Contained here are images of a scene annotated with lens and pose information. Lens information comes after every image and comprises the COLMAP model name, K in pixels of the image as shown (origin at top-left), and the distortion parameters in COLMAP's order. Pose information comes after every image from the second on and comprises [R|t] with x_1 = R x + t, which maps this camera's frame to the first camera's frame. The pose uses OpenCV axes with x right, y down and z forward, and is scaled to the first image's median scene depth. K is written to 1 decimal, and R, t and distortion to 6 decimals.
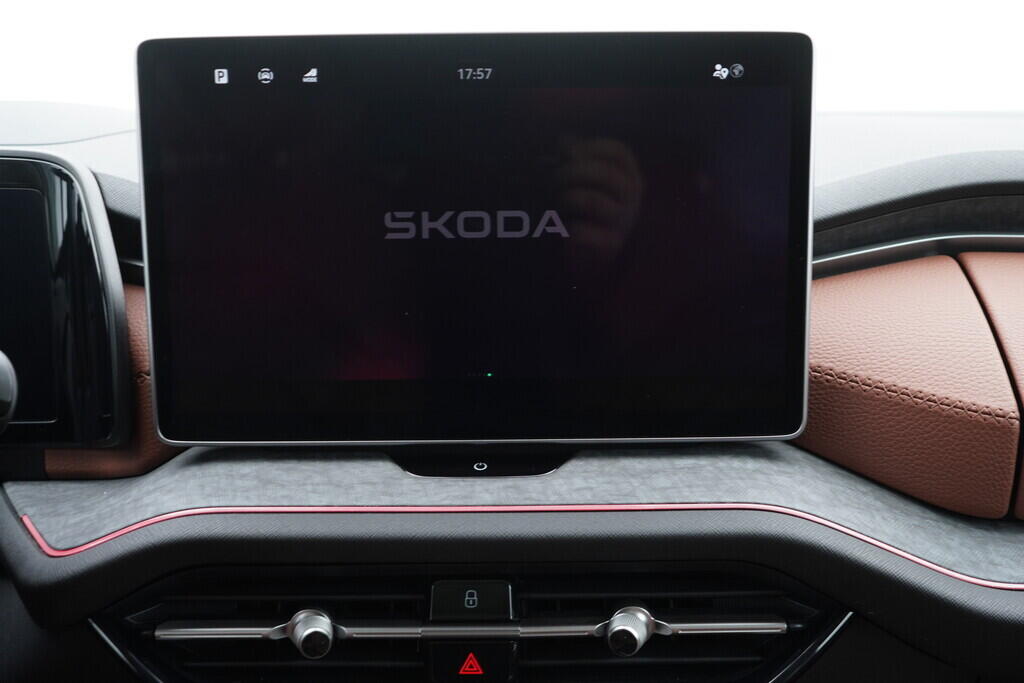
lens RADIAL K [[1051.1, 0, 512.0], [0, 1051.1, 341.5], [0, 0, 1]] dist [-0.010480, 0.035995]
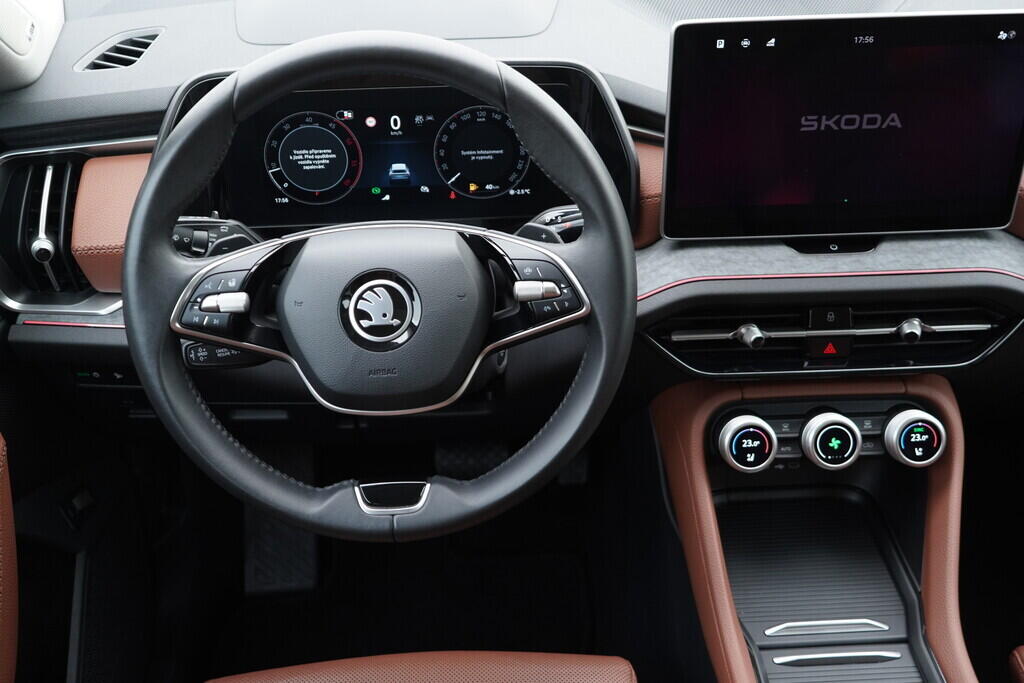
lens RADIAL K [[1051.1, 0, 512.0], [0, 1051.1, 341.5], [0, 0, 1]] dist [-0.010480, 0.035995]
pose [[0.999432, -0.027070, 0.020065, -0.654326], [0.017367, 0.924118, 0.381712, -0.455408], [-0.028875, -0.381147, 0.924063, -0.781897]]
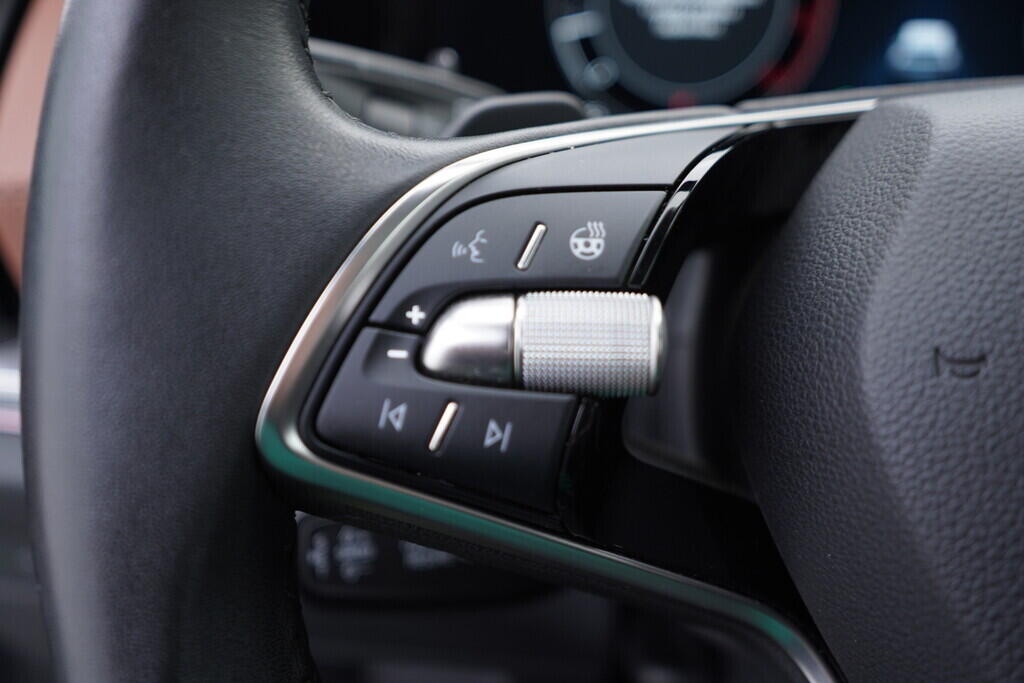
lens RADIAL K [[1051.1, 0, 512.0], [0, 1051.1, 341.5], [0, 0, 1]] dist [-0.010480, 0.035995]
pose [[0.998496, 0.027574, -0.047385, -1.046450], [-0.015055, 0.968992, 0.246634, 0.010271], [0.052717, -0.245550, 0.967949, 0.413496]]
